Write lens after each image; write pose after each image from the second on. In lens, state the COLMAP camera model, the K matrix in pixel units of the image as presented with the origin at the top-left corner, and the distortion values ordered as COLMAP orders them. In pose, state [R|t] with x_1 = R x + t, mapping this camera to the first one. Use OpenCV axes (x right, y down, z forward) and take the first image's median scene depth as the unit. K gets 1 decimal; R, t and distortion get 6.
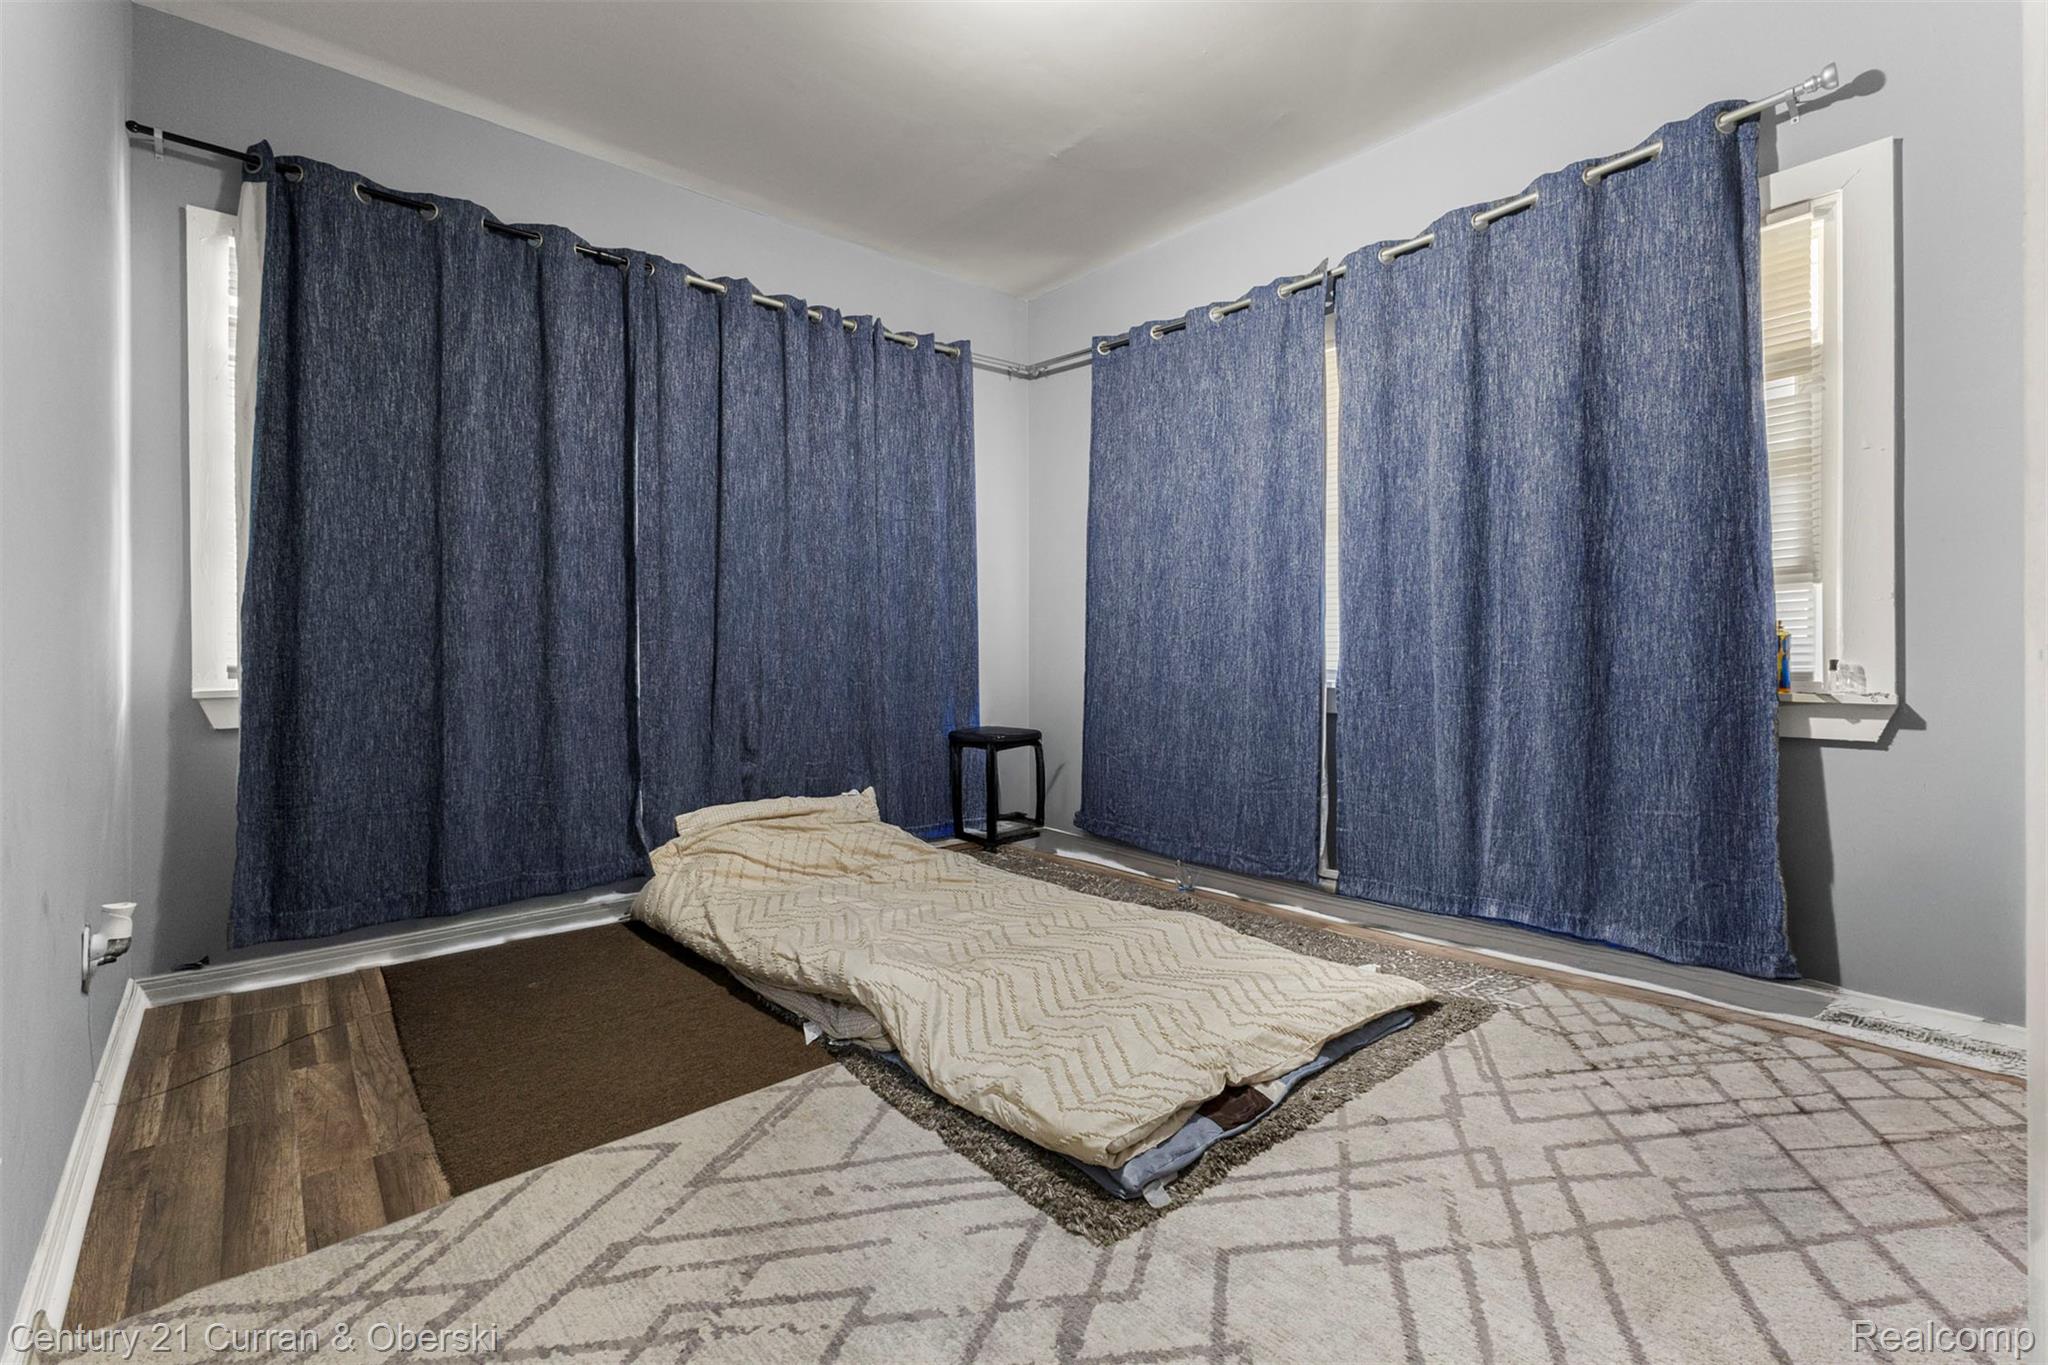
lens RADIAL K [[886.1, 0, 1024.0], [0, 886.1, 682.5], [0, 0, 1]] dist [0.006092, -0.000906]
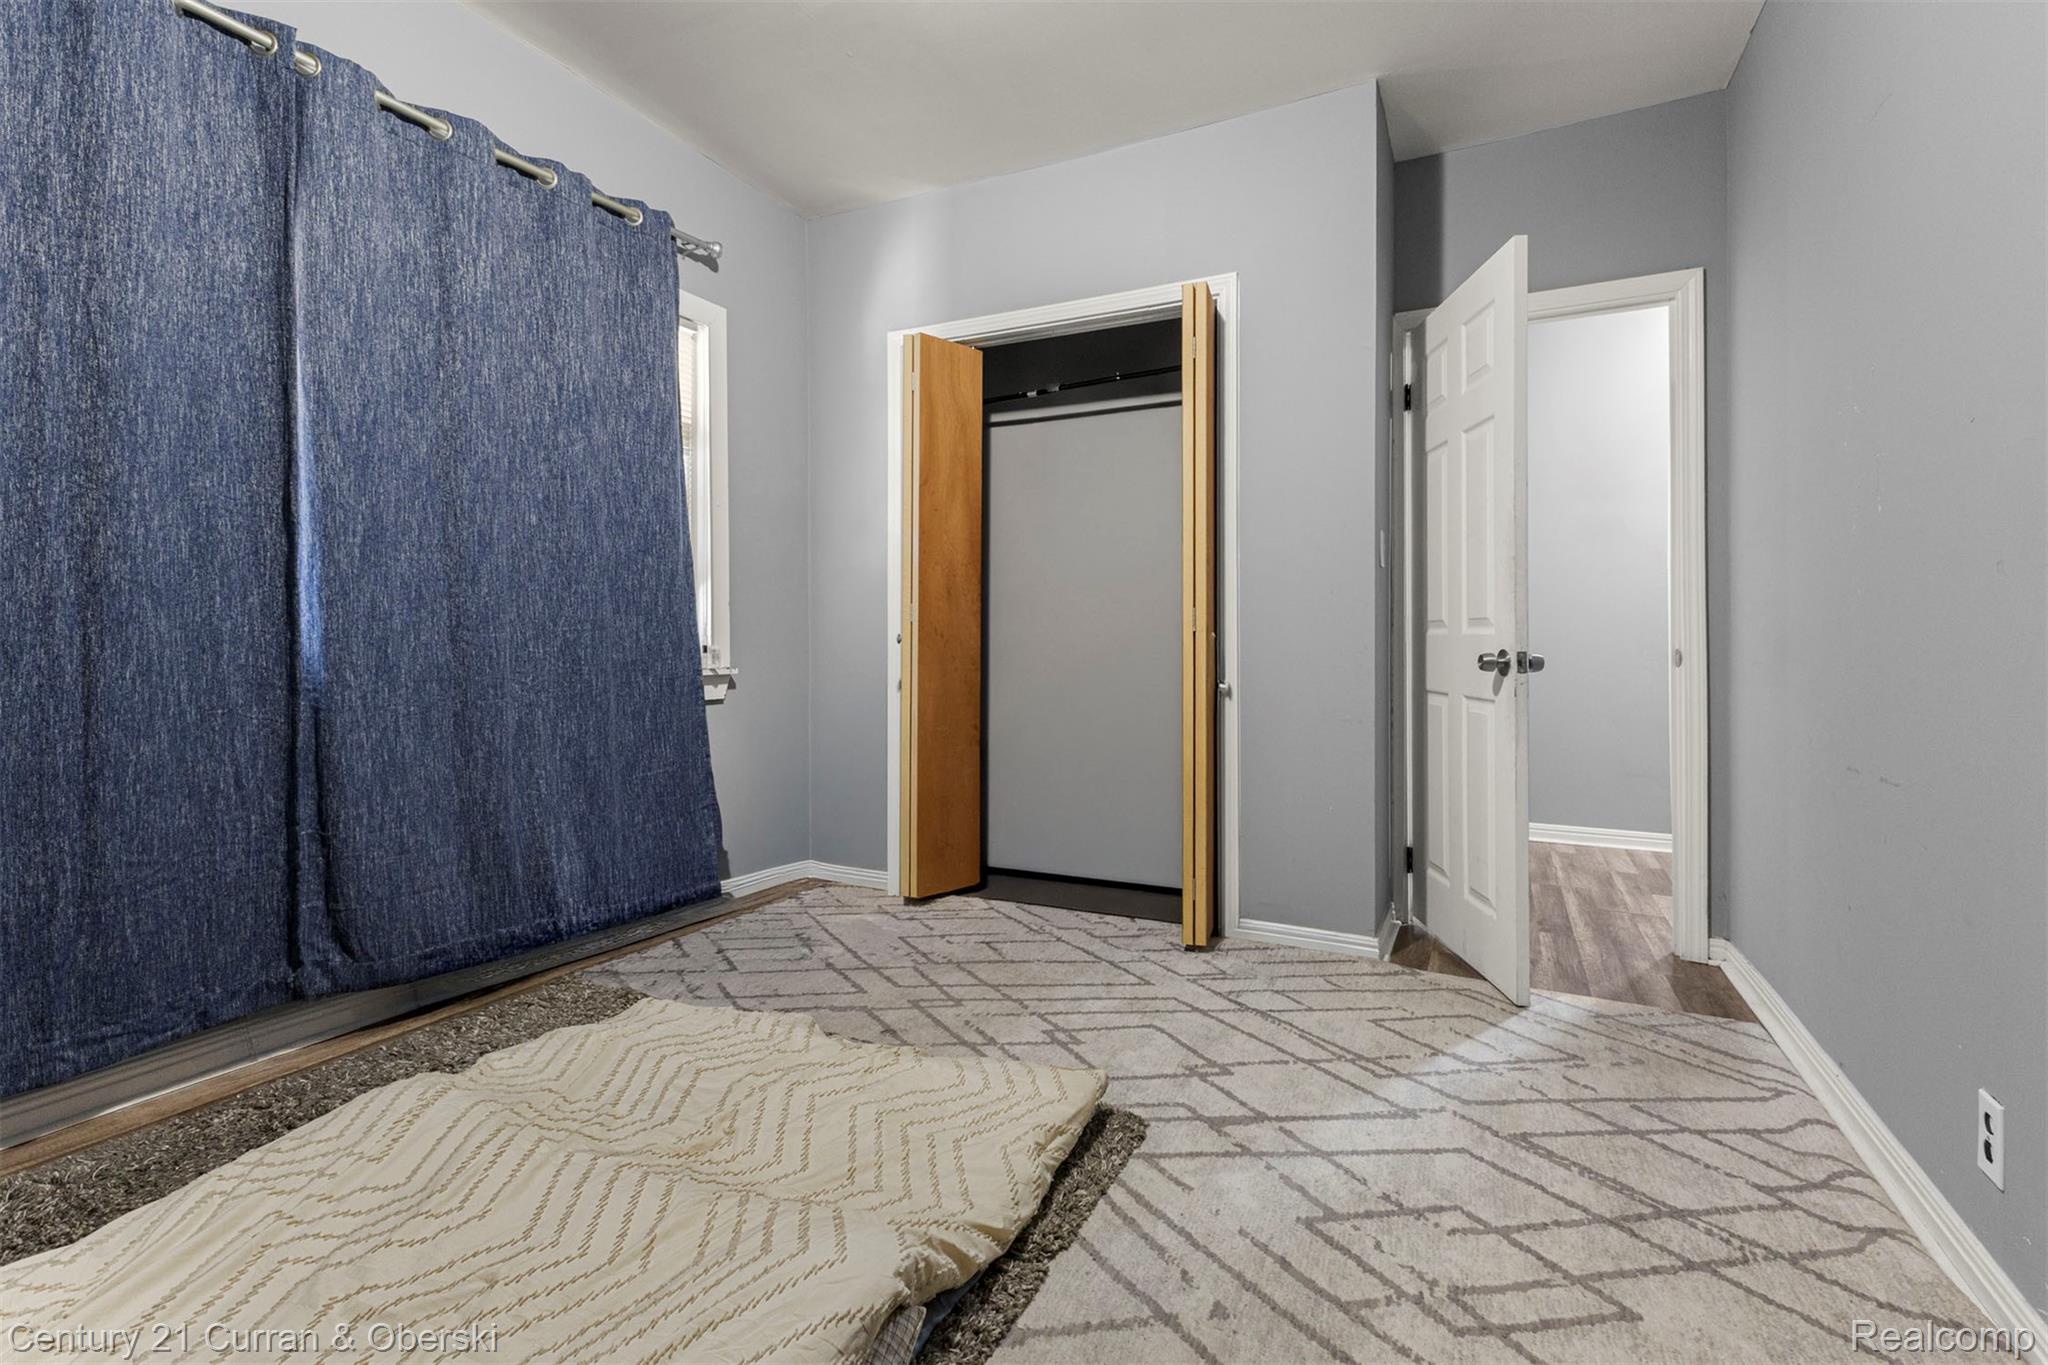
lens RADIAL K [[913.1, 0, 1028.8], [0, 913.1, 662.2], [0, 0, 1]] dist [0.000556, -0.000319]
pose [[-0.380109, -0.024874, 0.924607, -0.891918], [0.023058, 0.999073, 0.036356, -0.052921], [-0.924654, 0.035139, -0.379183, 1.417981]]
